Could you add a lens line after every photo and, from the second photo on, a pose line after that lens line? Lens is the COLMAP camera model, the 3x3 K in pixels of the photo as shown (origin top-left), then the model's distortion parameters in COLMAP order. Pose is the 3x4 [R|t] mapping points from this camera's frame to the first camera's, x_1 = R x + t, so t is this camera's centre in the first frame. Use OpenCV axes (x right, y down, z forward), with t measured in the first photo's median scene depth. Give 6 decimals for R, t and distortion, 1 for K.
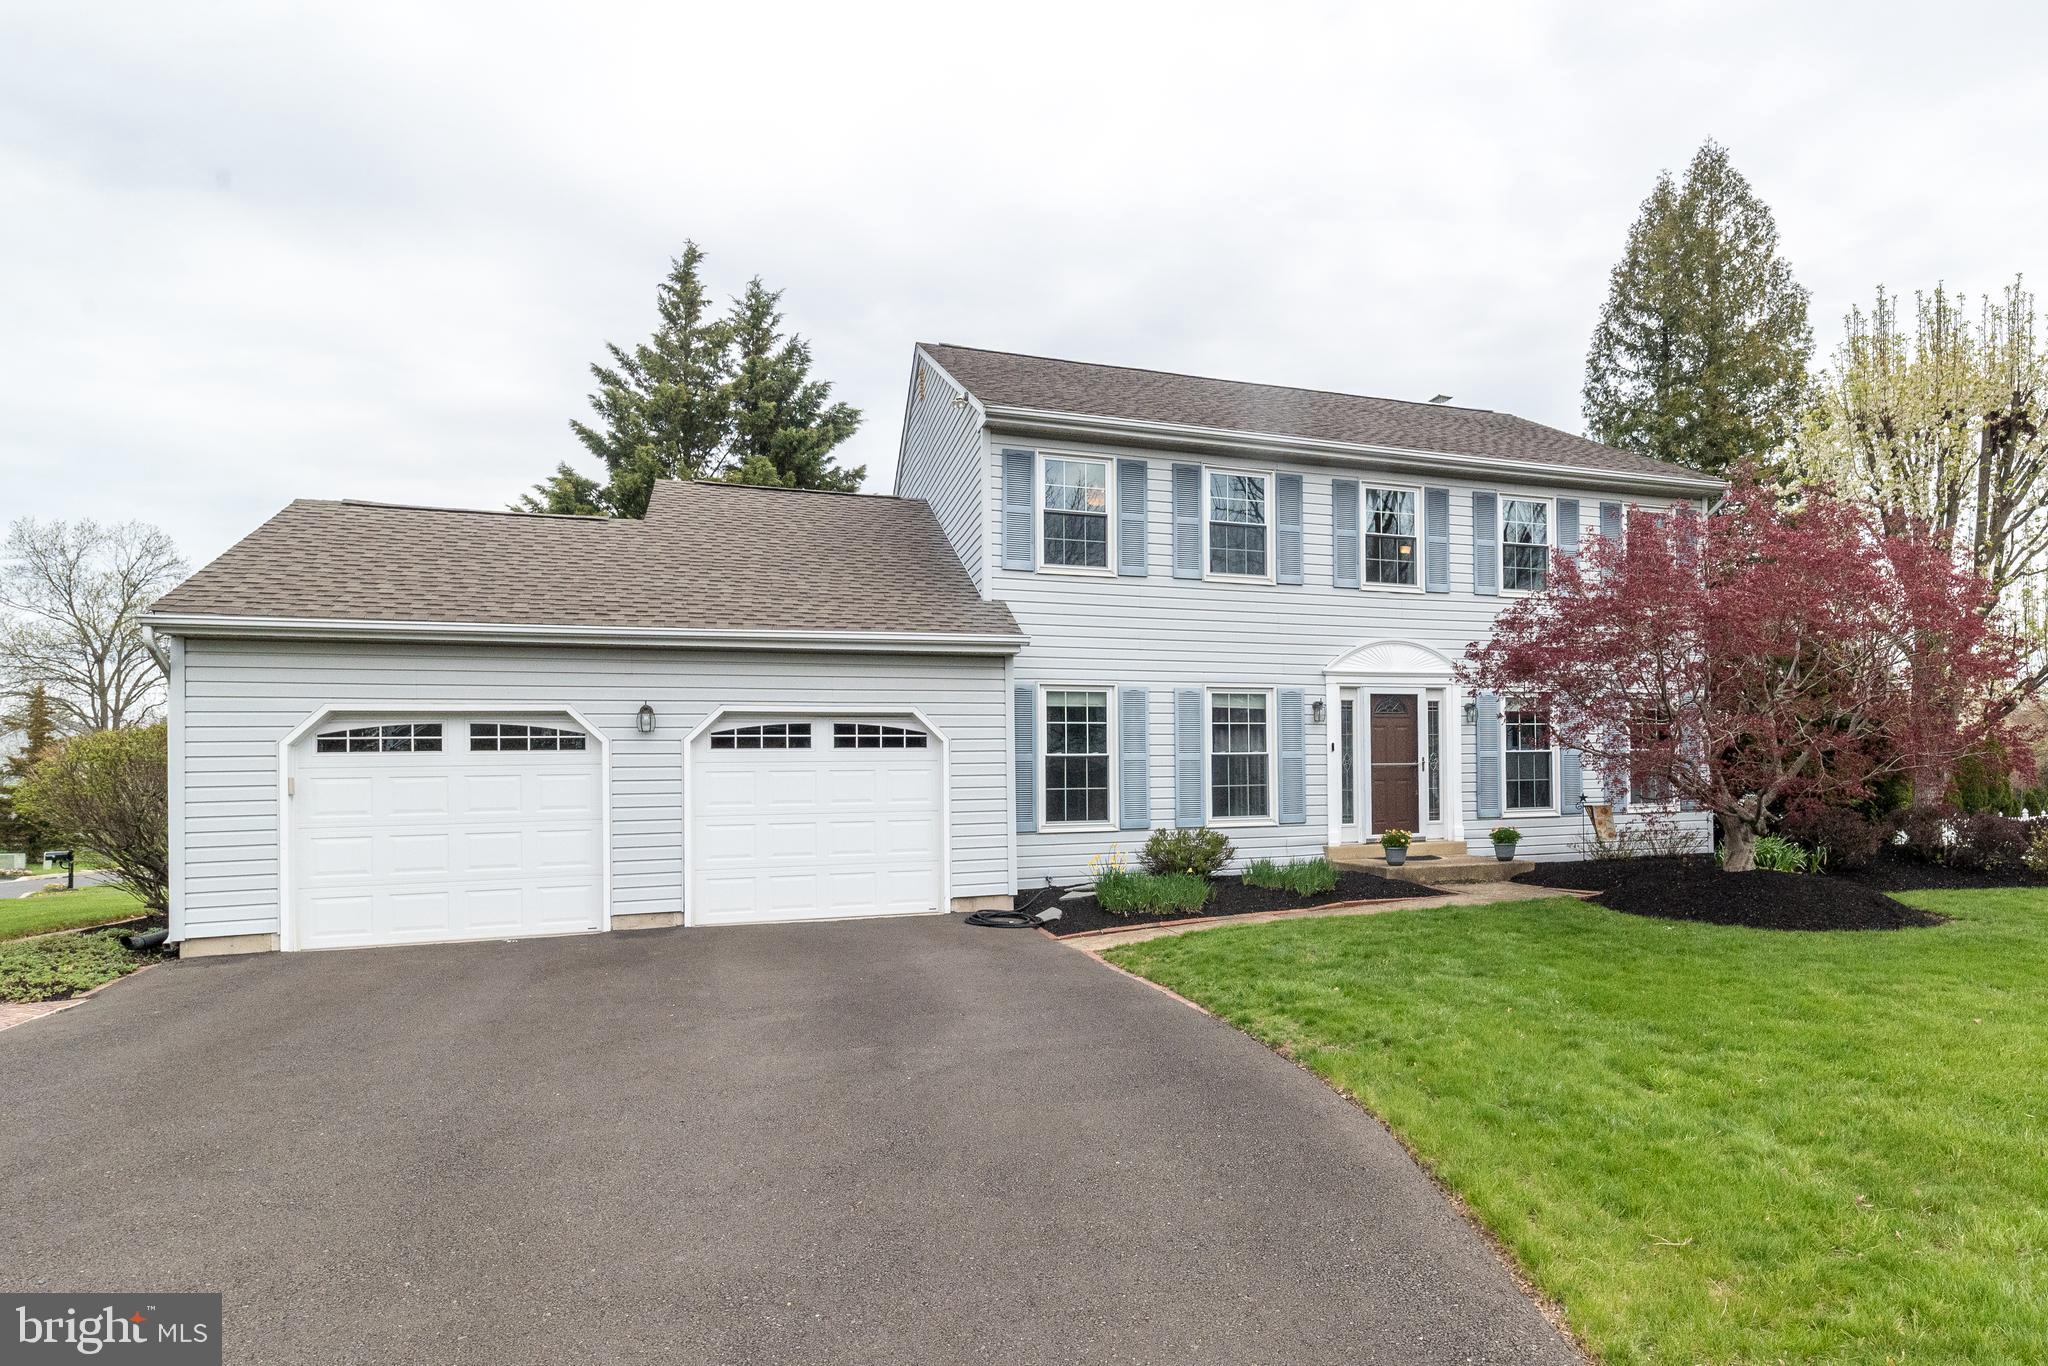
lens RADIAL K [[918.4, 0, 1024.0], [0, 918.4, 683.0], [0, 0, 1]] dist [0.001148, 0.000166]
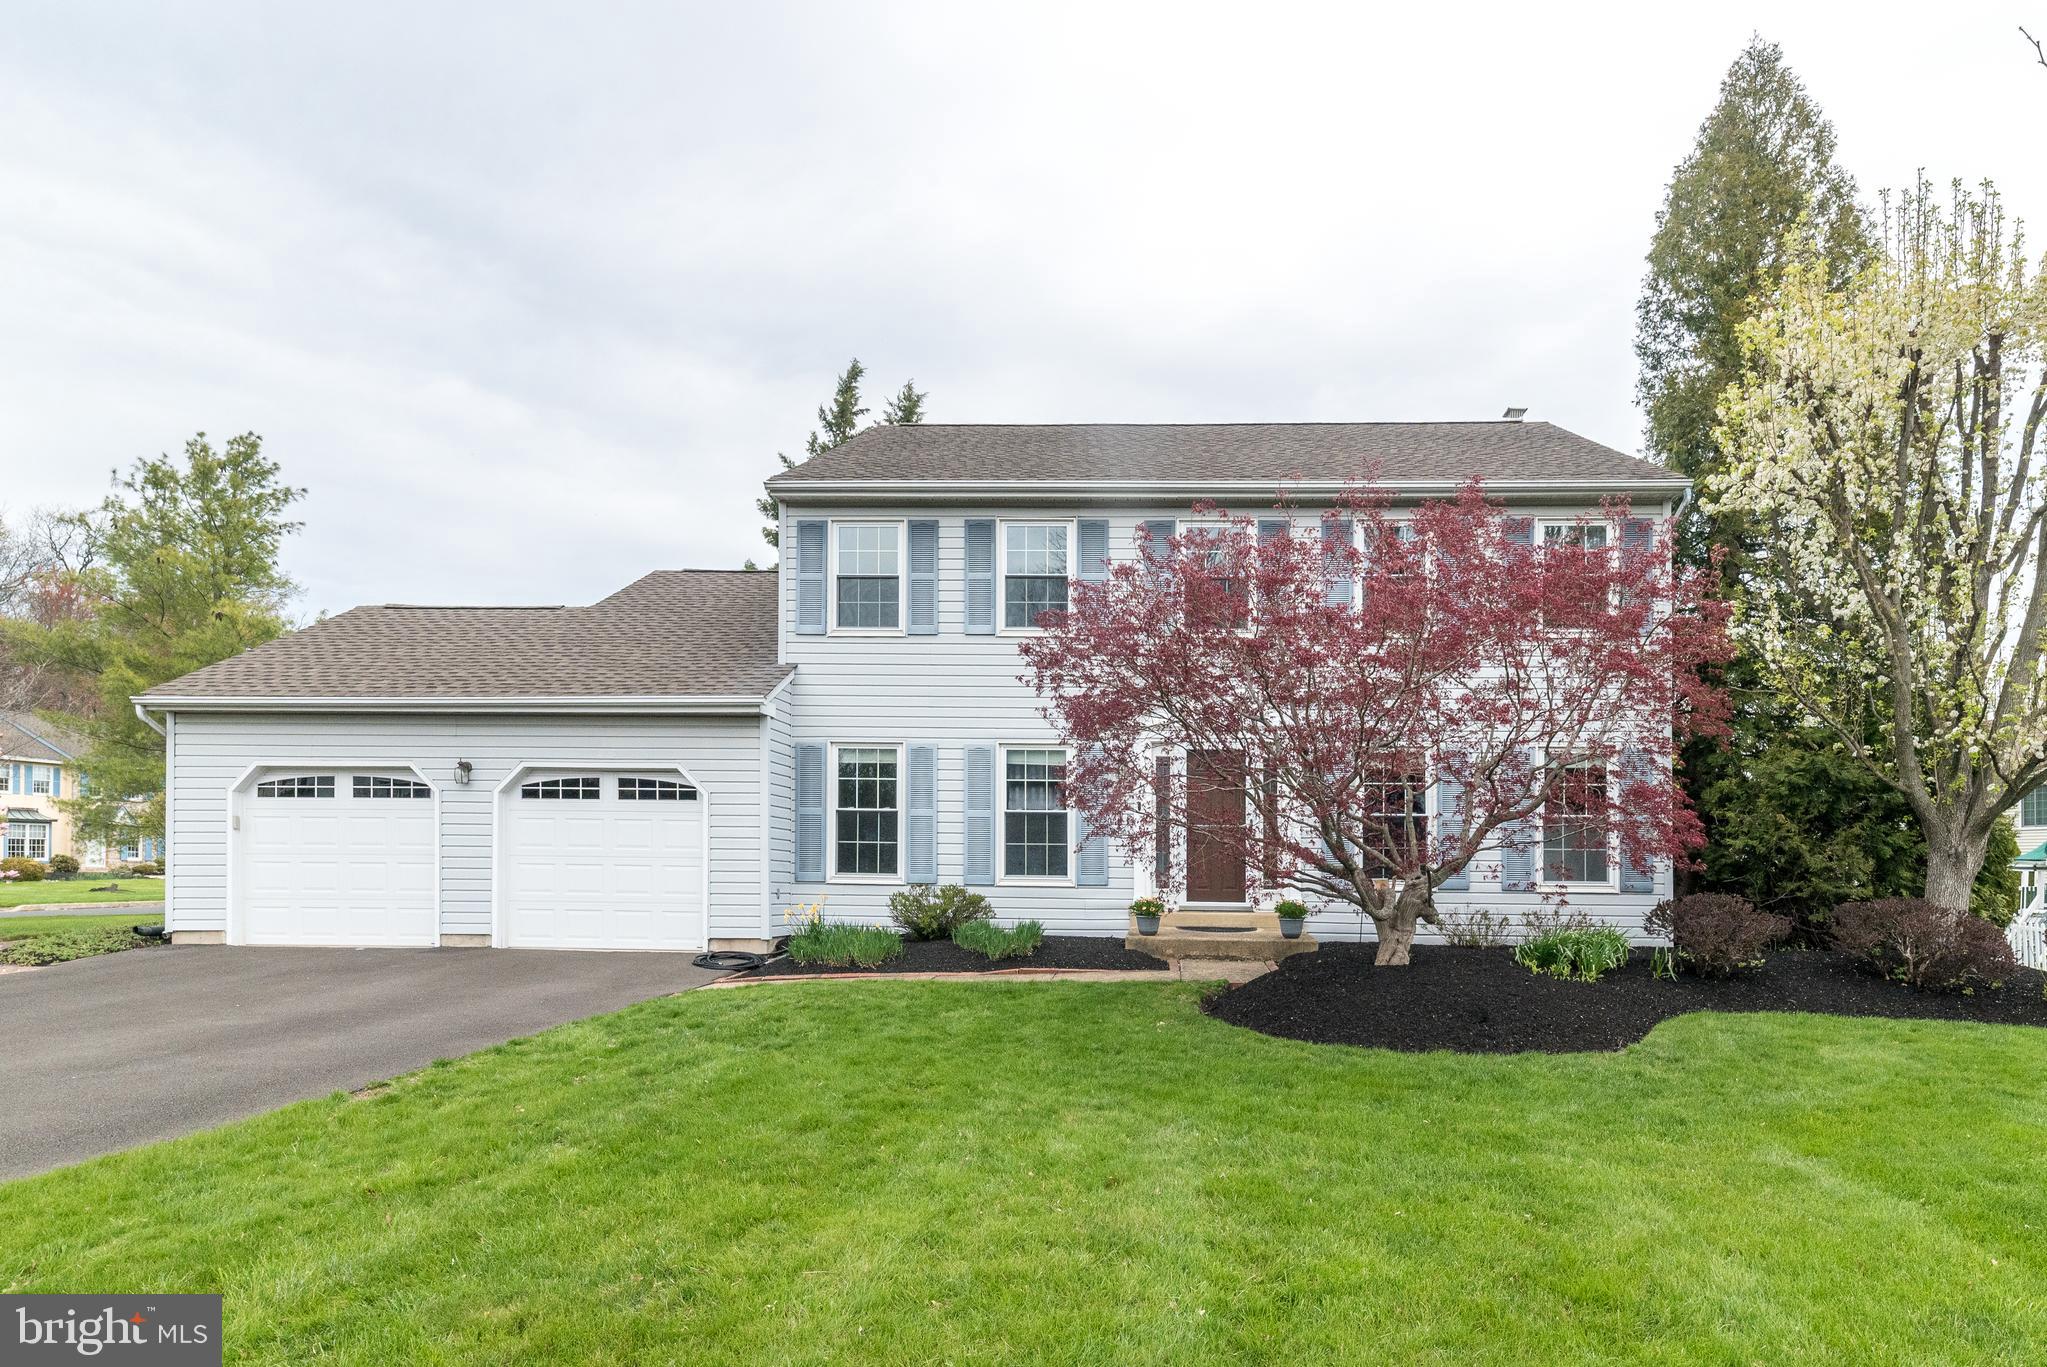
lens RADIAL K [[858.0, 0, 1023.6], [0, 858.0, 754.3], [0, 0, 1]] dist [0.004249, 0.000282]
pose [[0.947914, -0.003111, -0.318511, 0.537479], [0.007250, 0.999904, 0.011808, 0.005445], [0.318444, -0.013502, 0.947846, 0.137809]]
